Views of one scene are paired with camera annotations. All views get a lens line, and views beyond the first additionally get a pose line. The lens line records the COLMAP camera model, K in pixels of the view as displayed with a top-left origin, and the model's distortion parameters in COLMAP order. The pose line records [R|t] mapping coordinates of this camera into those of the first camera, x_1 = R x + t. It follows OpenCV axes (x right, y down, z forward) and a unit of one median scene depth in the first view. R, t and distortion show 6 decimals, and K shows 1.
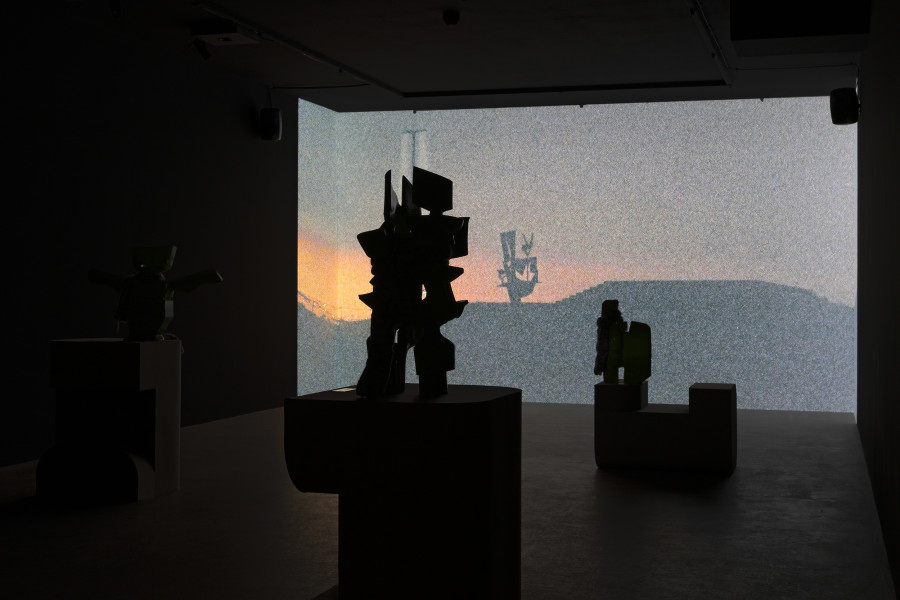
lens RADIAL K [[1237.5, 0, 500.1], [0, 1237.5, 290.1], [0, 0, 1]] dist [0.016030, 0.000000]
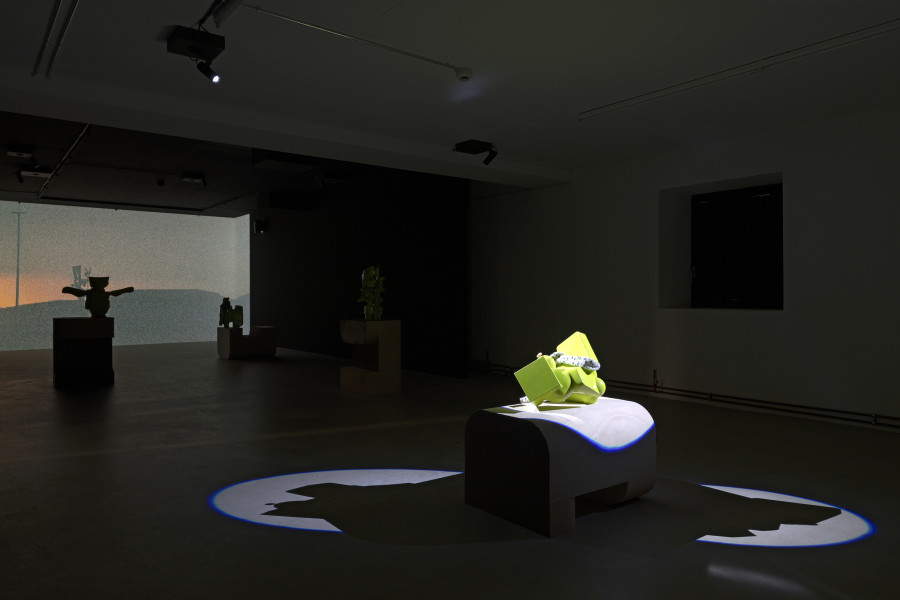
lens RADIAL K [[603.7, 0, 459.2], [0, 603.7, 298.8], [0, 0, 1]] dist [-0.000505, 0.000751]
pose [[0.587865, -0.014265, 0.808833, -0.452258], [0.004288, 0.999885, 0.014519, -0.004144], [-0.808948, -0.005067, 0.587859, -0.123284]]
